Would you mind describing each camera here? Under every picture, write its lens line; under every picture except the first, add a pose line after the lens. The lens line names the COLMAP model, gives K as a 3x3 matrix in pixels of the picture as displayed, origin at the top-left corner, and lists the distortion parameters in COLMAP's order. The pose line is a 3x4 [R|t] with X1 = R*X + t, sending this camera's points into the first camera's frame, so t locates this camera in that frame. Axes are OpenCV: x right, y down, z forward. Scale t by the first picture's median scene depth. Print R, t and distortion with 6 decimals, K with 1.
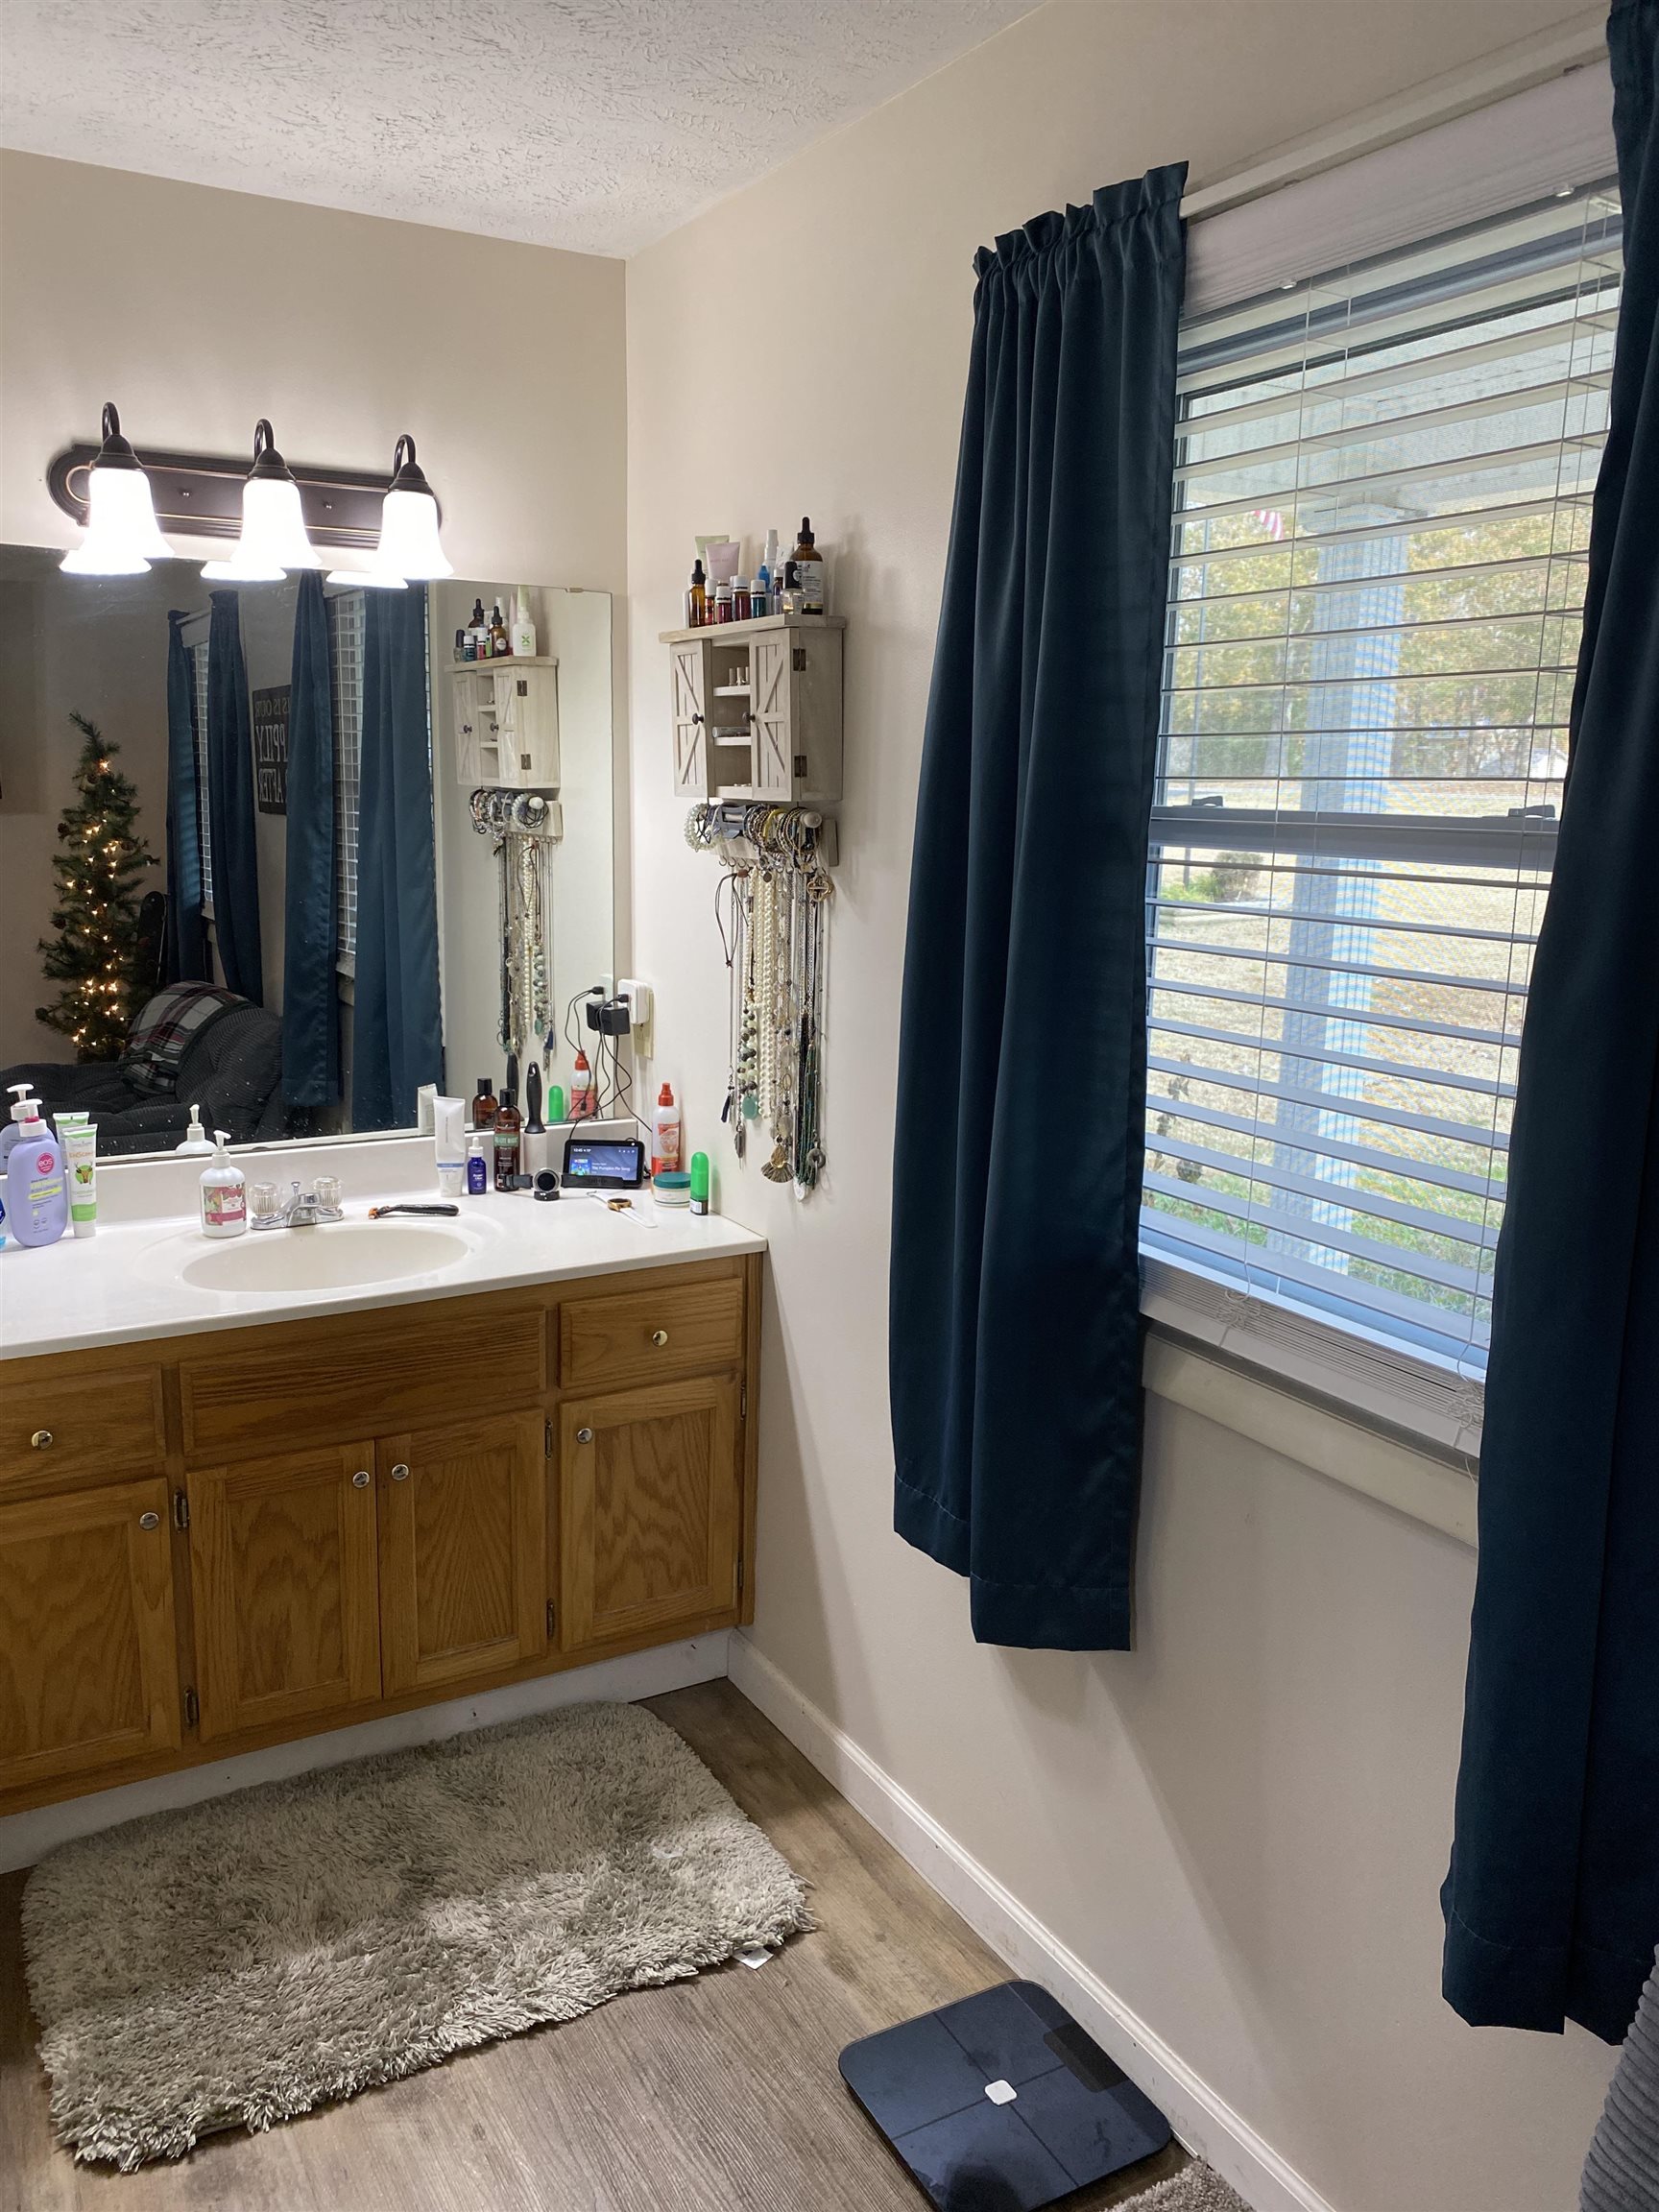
lens RADIAL K [[1679.3, 0, 829.5], [0, 1679.3, 1106.0], [0, 0, 1]] dist [0.123376, -0.147874]
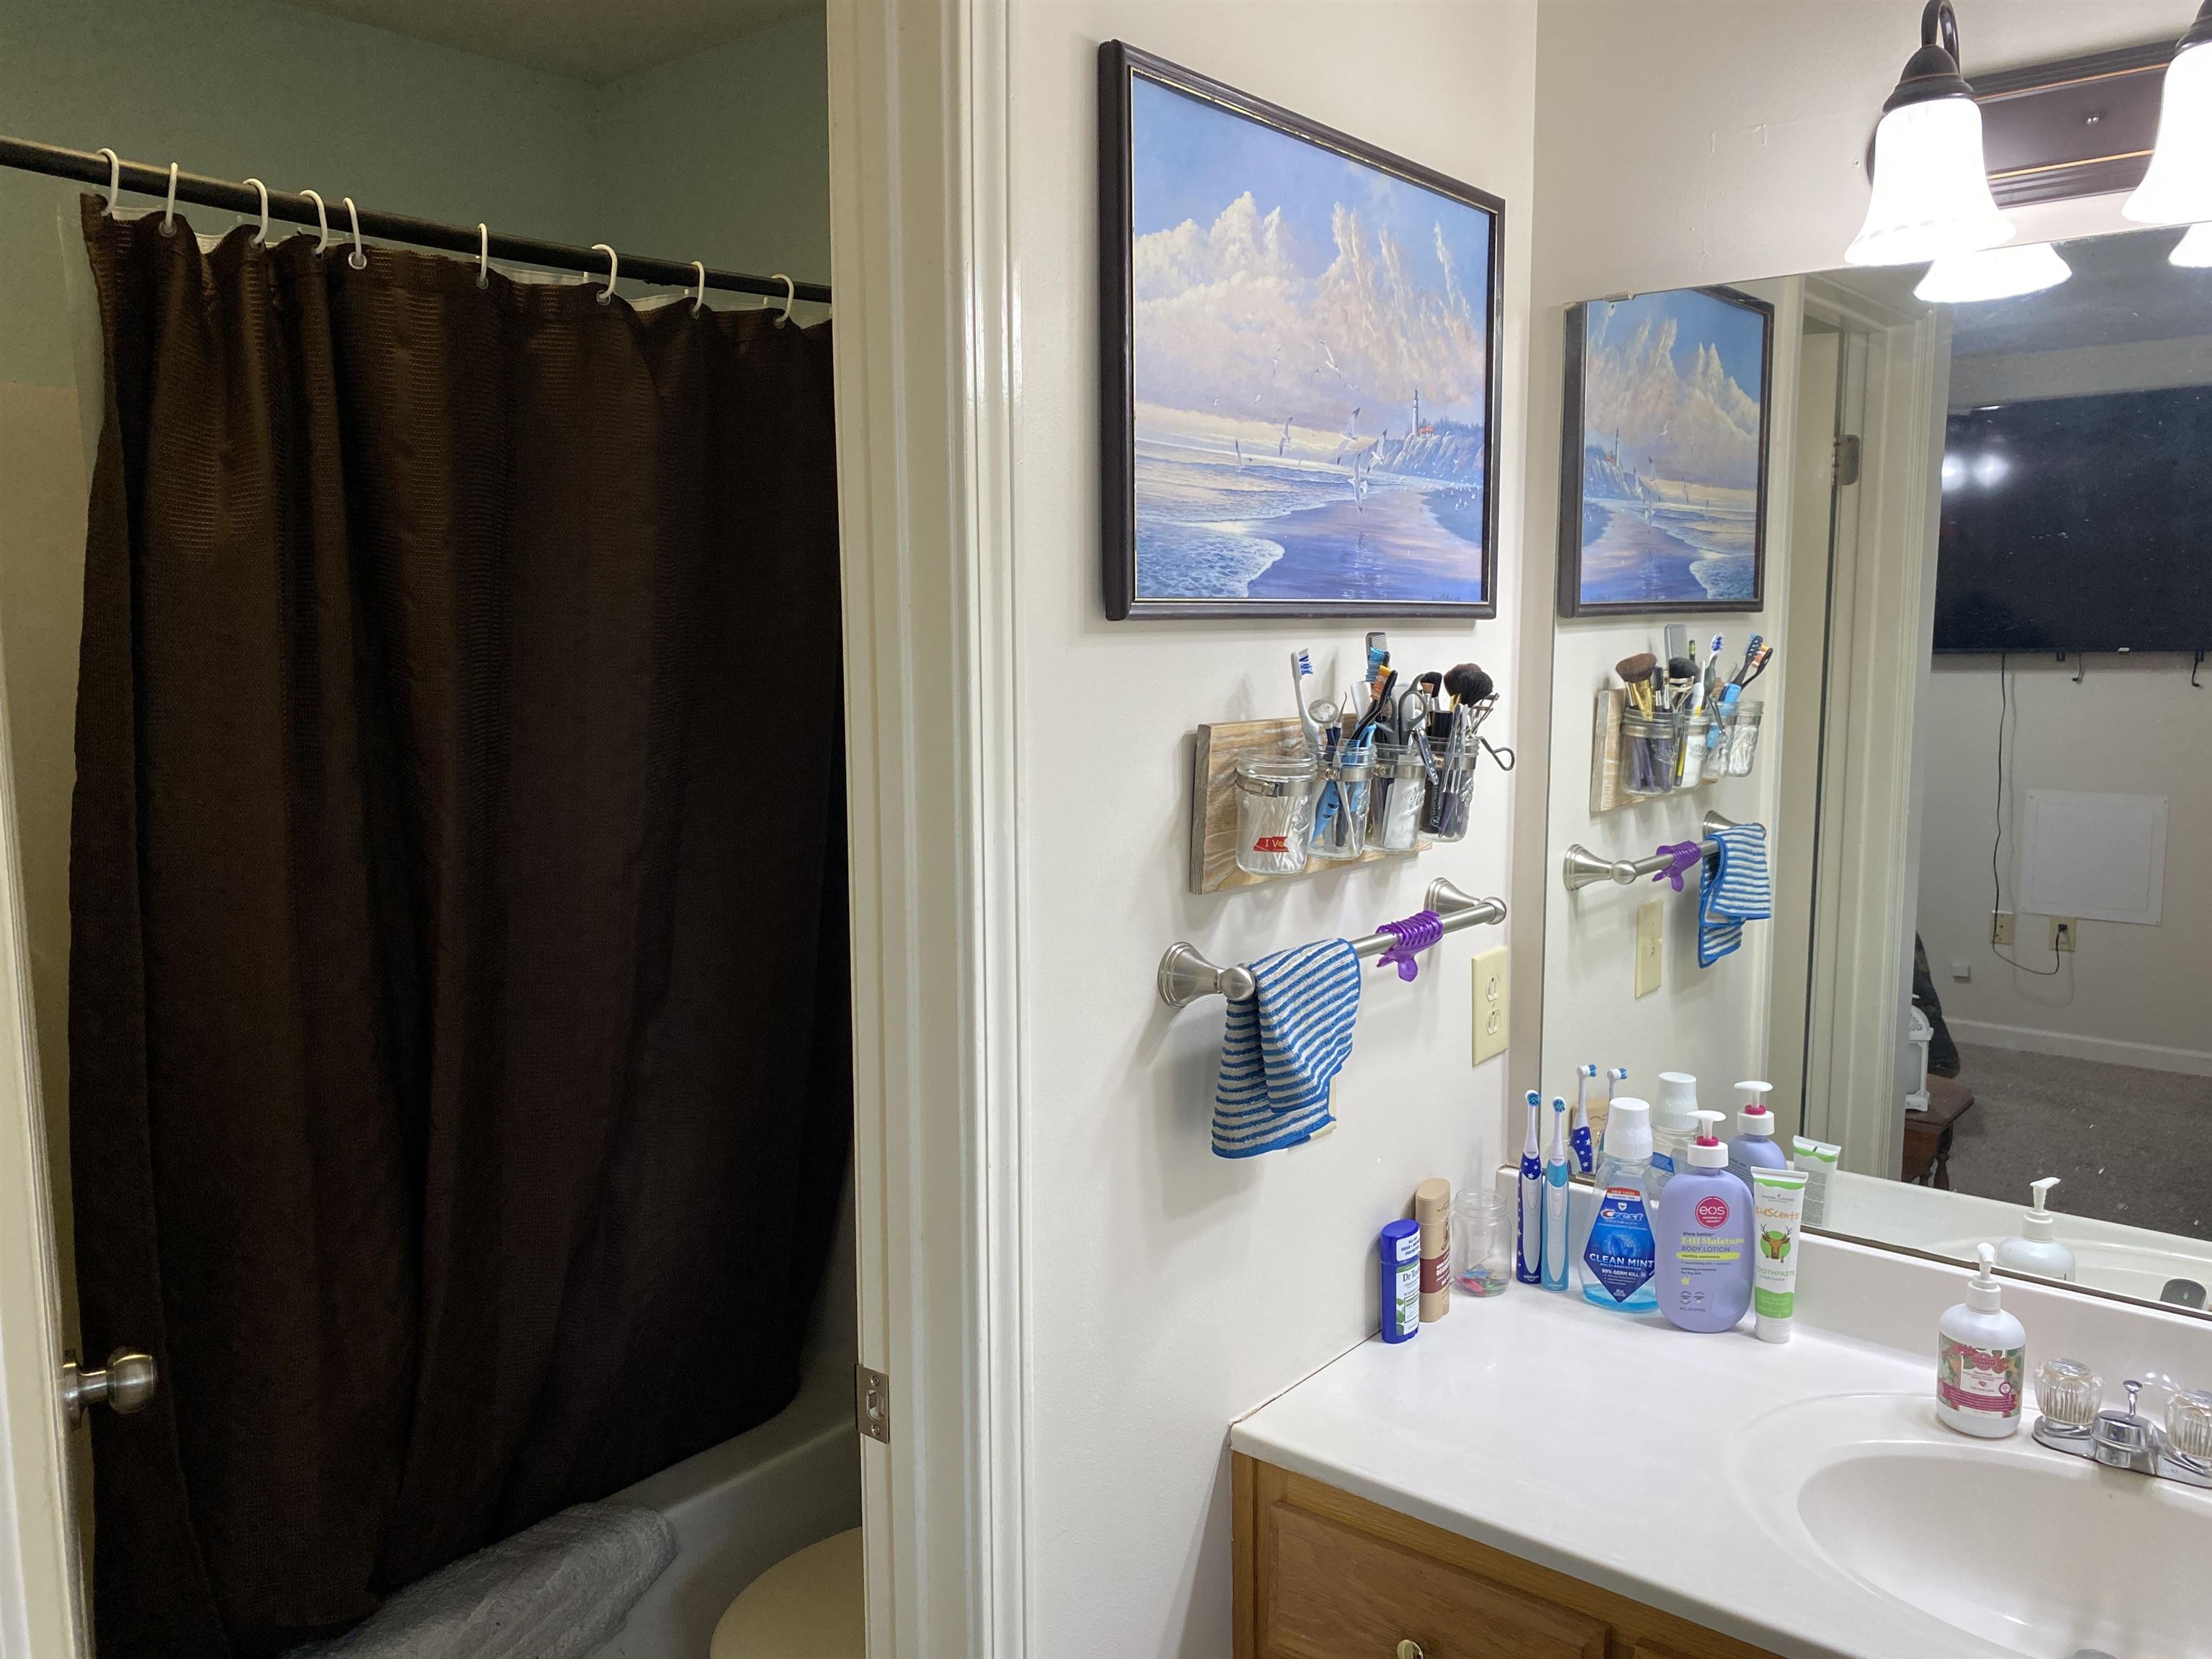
lens RADIAL K [[1679.3, 0, 1106.0], [0, 1679.3, 829.5], [0, 0, 1]] dist [0.123376, -0.147874]
pose [[0.348921, 0.091379, -0.932686, 0.055624], [-0.163223, 0.985949, 0.035535, -0.093634], [0.922828, 0.139837, 0.358934, 0.518417]]
